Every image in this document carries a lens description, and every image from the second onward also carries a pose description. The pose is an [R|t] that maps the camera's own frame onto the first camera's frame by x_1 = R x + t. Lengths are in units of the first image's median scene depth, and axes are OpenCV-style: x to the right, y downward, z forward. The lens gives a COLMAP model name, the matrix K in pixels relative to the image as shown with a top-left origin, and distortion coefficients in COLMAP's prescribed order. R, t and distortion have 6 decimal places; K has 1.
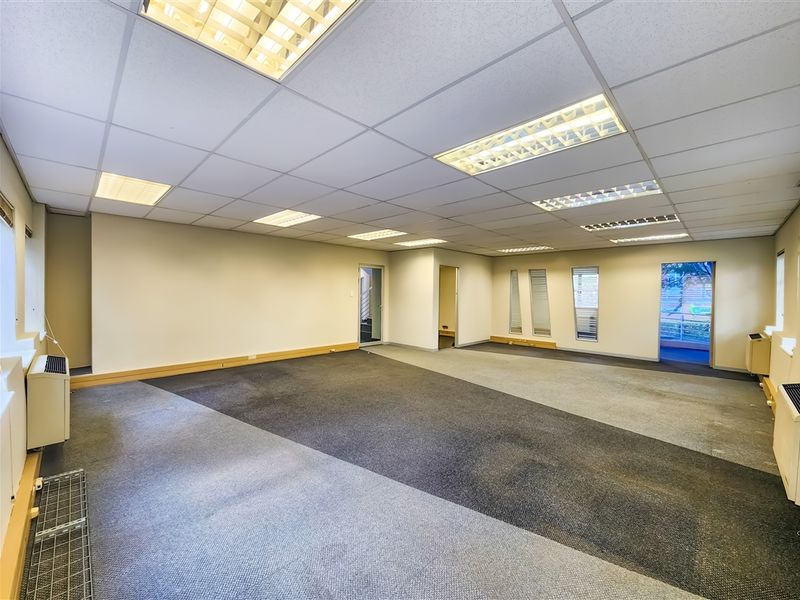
lens RADIAL K [[327.7, 0, 402.8], [0, 327.7, 298.2], [0, 0, 1]] dist [0.000135, 0.000009]
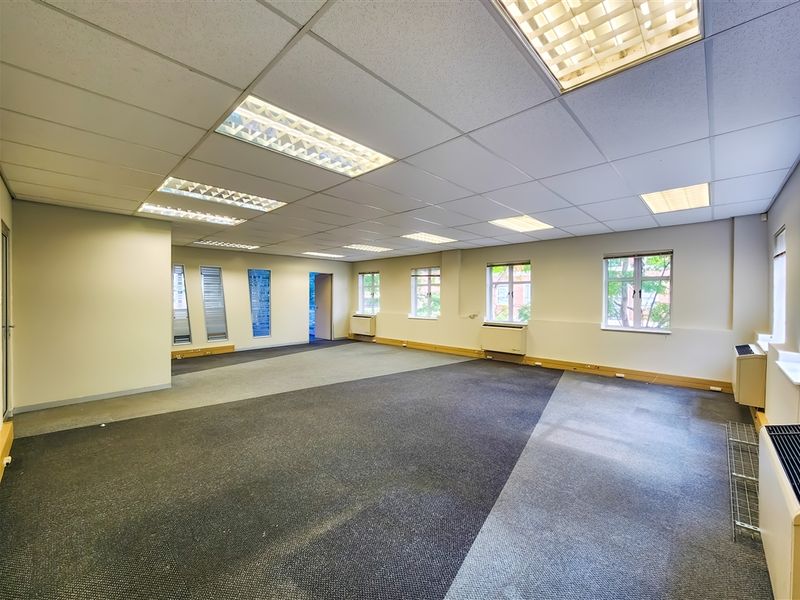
lens RADIAL K [[327.7, 0, 402.8], [0, 327.7, 298.2], [0, 0, 1]] dist [0.000135, 0.000009]
pose [[-0.021953, -0.014689, 0.999651, -0.502376], [0.014090, 0.999788, 0.015000, -0.008767], [-0.999660, 0.014414, -0.021741, 0.525357]]
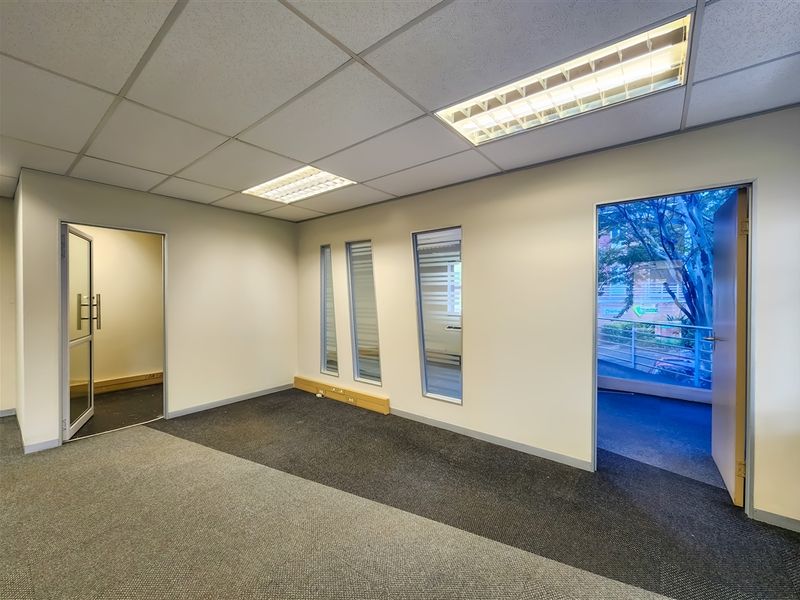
lens RADIAL K [[327.7, 0, 402.8], [0, 327.7, 298.2], [0, 0, 1]] dist [0.000135, 0.000009]
pose [[0.993309, -0.011639, 0.114898, 0.433664], [0.012257, 0.999914, -0.004674, -0.003133], [-0.114833, 0.006051, 0.993366, 0.541835]]
